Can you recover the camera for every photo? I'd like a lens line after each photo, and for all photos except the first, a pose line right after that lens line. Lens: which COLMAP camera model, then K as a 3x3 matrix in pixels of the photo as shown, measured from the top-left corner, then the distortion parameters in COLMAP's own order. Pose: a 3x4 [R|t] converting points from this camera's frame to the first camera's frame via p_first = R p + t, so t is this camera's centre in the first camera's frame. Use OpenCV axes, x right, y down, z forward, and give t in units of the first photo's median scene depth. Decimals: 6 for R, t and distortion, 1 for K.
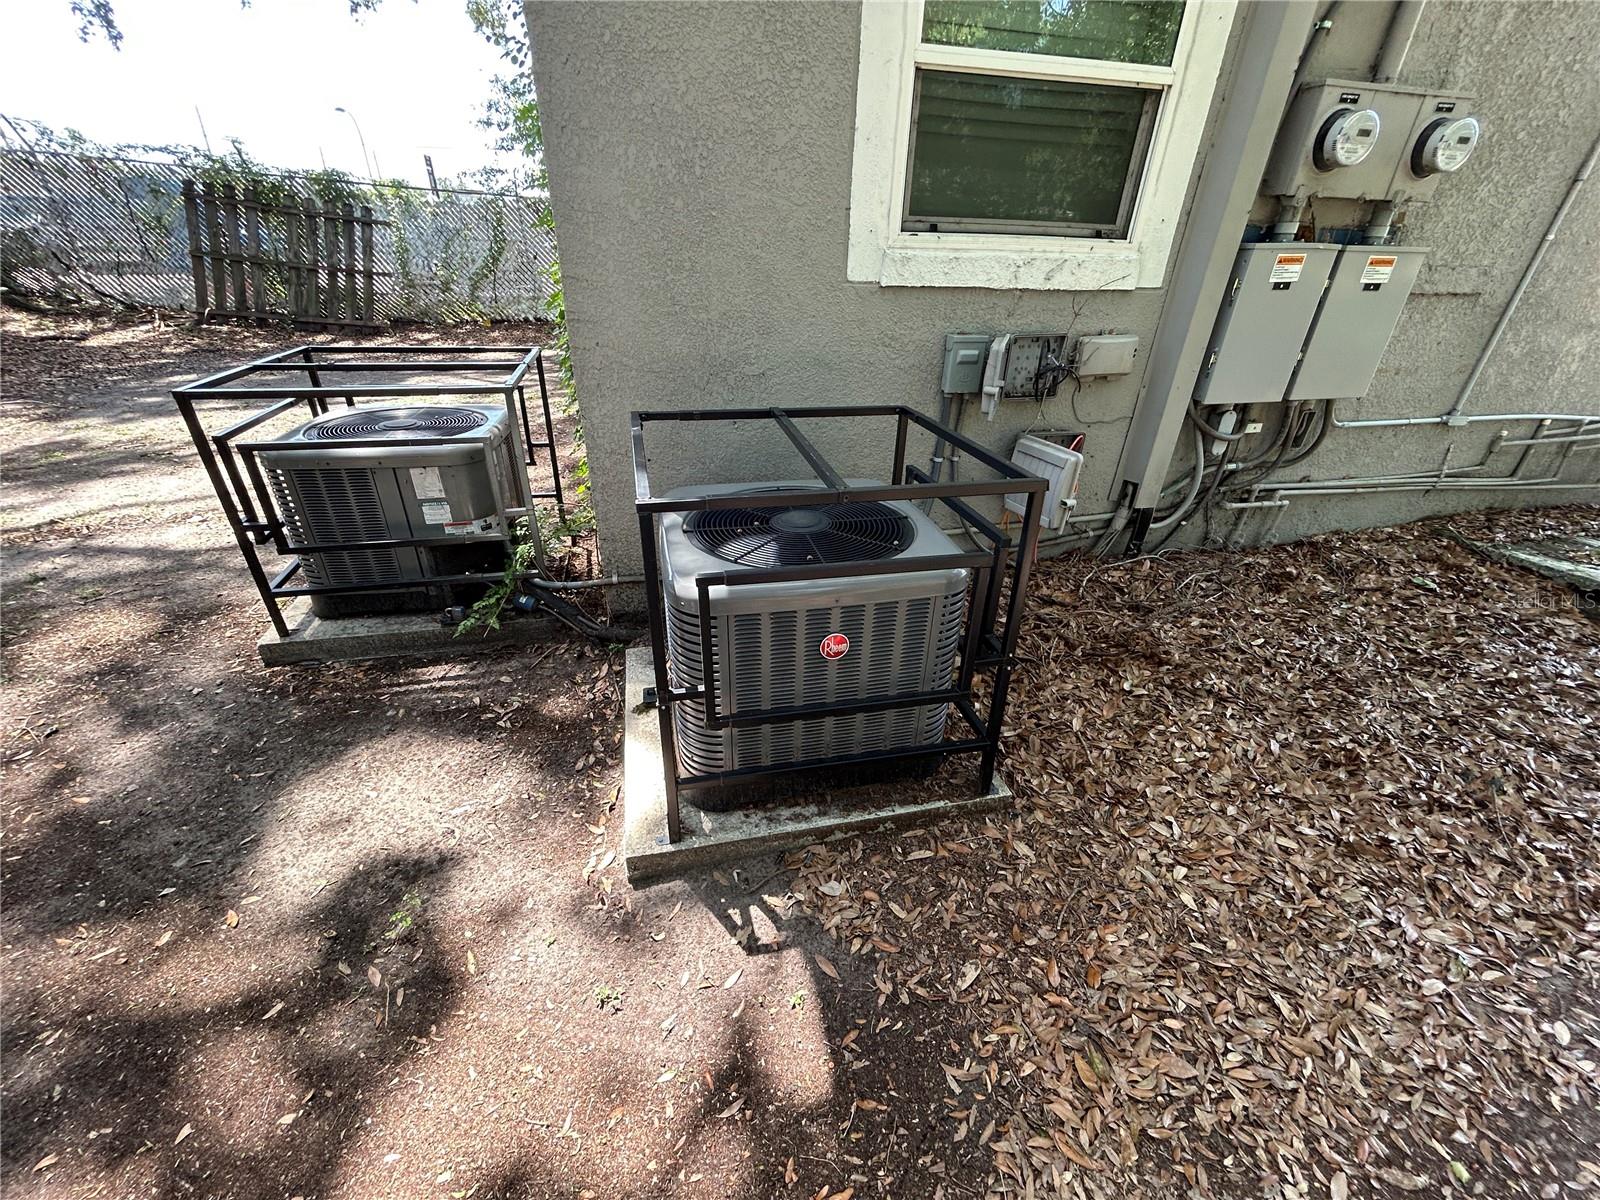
lens RADIAL K [[642.3, 0, 800.0], [0, 642.3, 600.0], [0, 0, 1]] dist [0.000304, -0.000012]
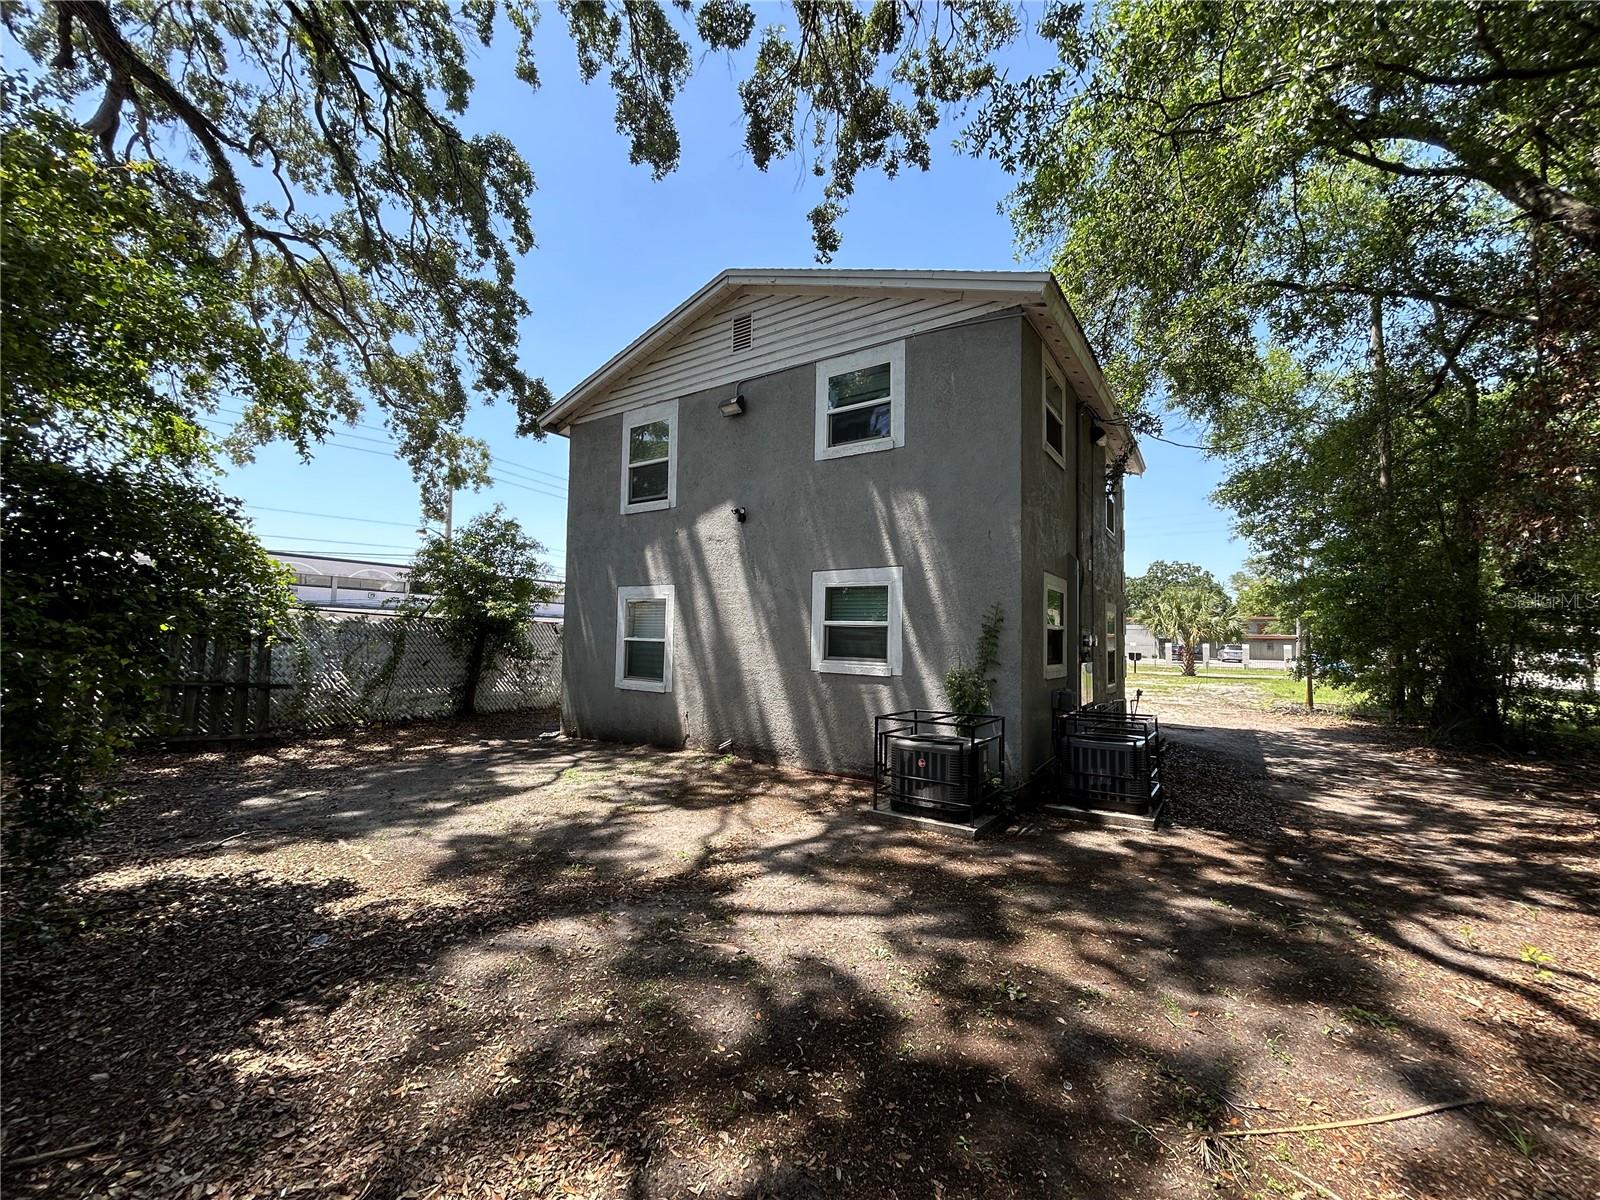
lens RADIAL K [[640.7, 0, 800.0], [0, 640.7, 600.0], [0, 0, 1]] dist [-0.000372, -0.000019]
pose [[0.741497, 0.034621, 0.670062, -3.566238], [0.319593, 0.859873, -0.398093, 0.078832], [-0.589951, 0.509332, 0.626529, -0.658088]]
